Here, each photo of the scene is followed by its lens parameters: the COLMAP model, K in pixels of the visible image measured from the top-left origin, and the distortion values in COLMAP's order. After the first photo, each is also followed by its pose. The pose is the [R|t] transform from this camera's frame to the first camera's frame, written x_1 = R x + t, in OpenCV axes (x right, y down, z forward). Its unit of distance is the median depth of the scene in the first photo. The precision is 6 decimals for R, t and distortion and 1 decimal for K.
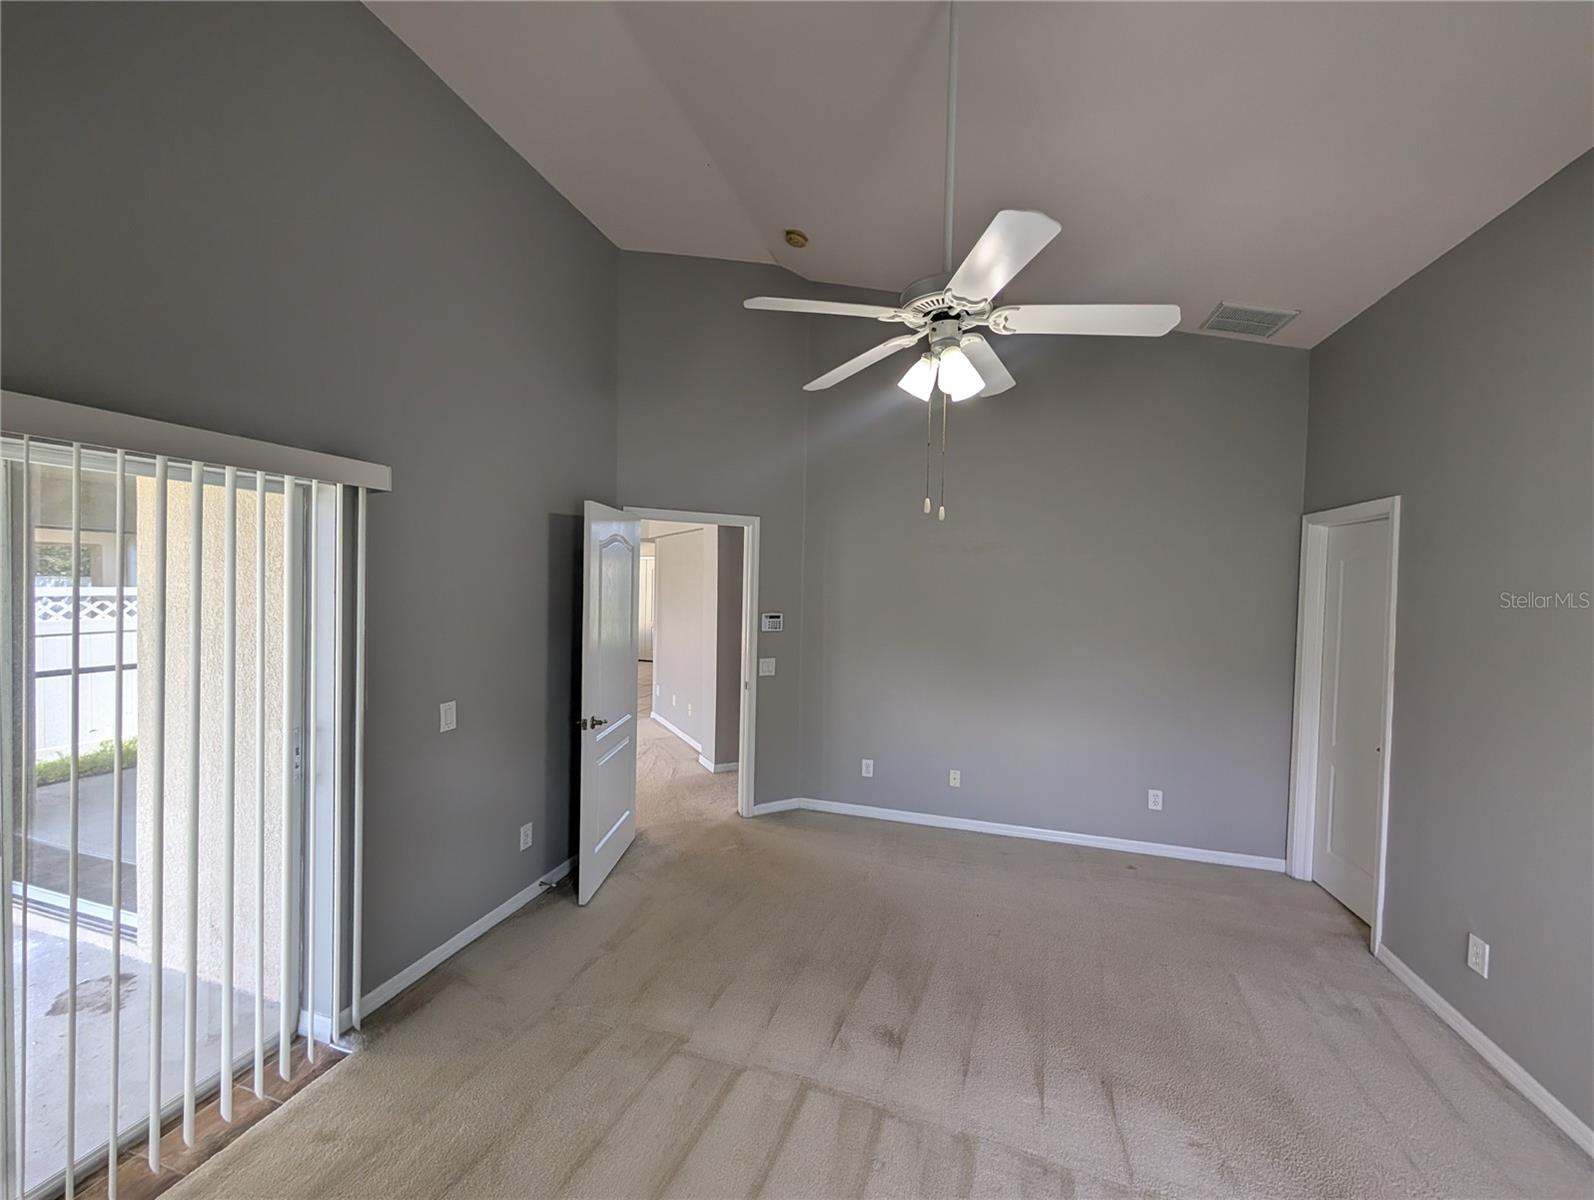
lens RADIAL K [[611.8, 0, 798.2], [0, 611.8, 602.0], [0, 0, 1]] dist [-0.000430, 0.000178]
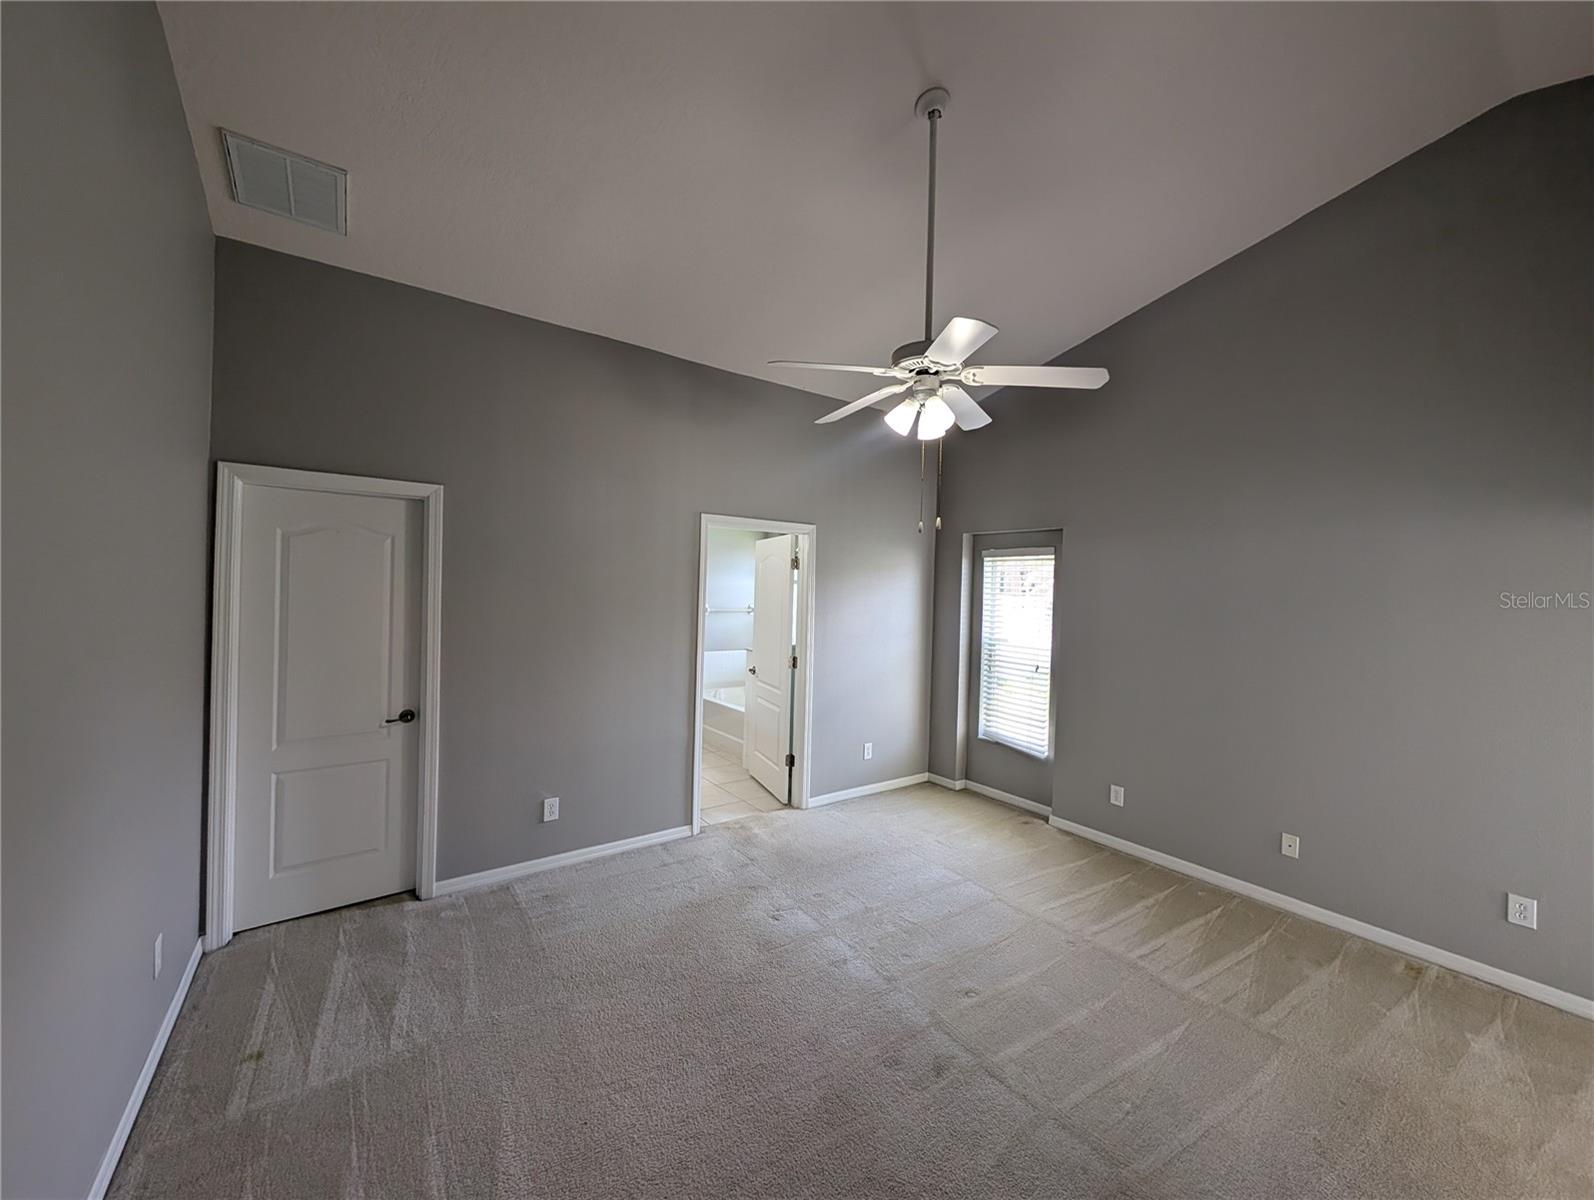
lens RADIAL K [[607.9, 0, 796.5], [0, 607.9, 594.2], [0, 0, 1]] dist [-0.000949, 0.000044]
pose [[-0.789137, -0.052415, 0.611977, -0.246722], [-0.022760, 0.998163, 0.056142, -0.052895], [-0.613795, 0.030375, -0.788881, 1.608082]]
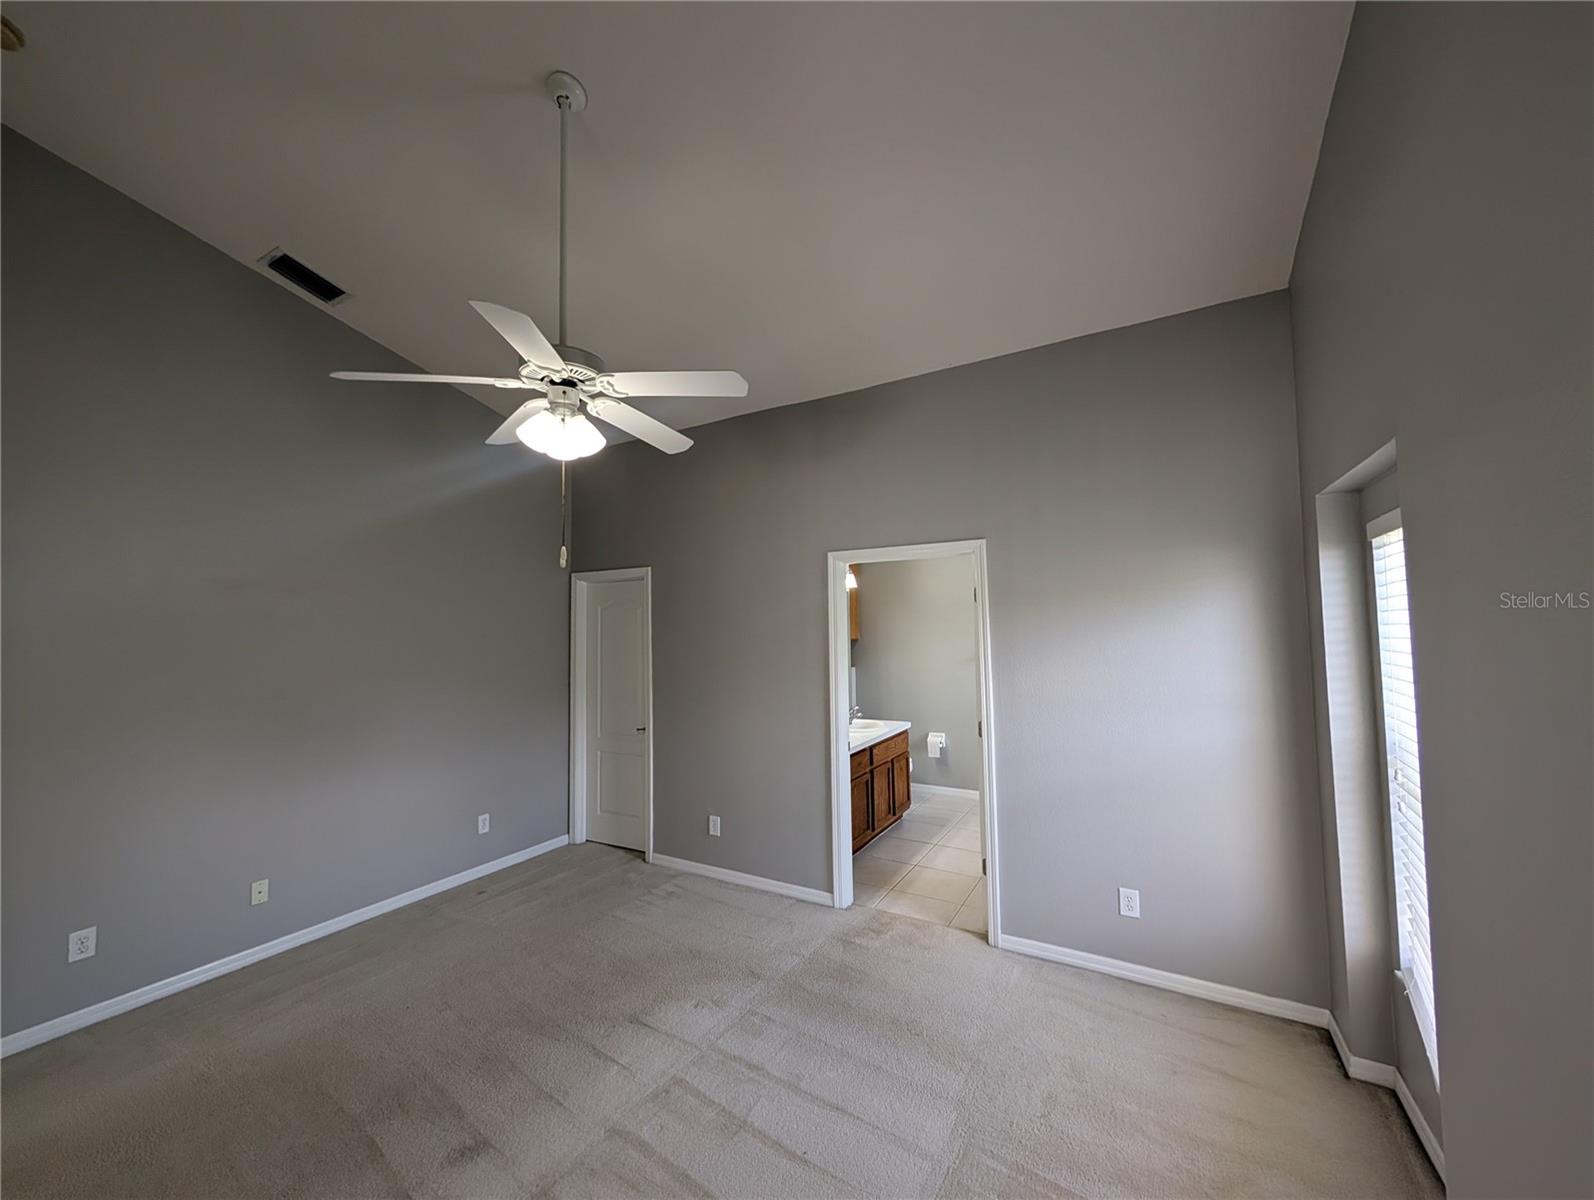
lens RADIAL K [[607.9, 0, 796.5], [0, 607.9, 594.2], [0, 0, 1]] dist [-0.000949, 0.000044]
pose [[0.241919, 0.026585, 0.969932, -0.520430], [0.060034, 0.997299, -0.042309, -0.009365], [-0.968437, 0.068464, 0.239670, 0.256126]]
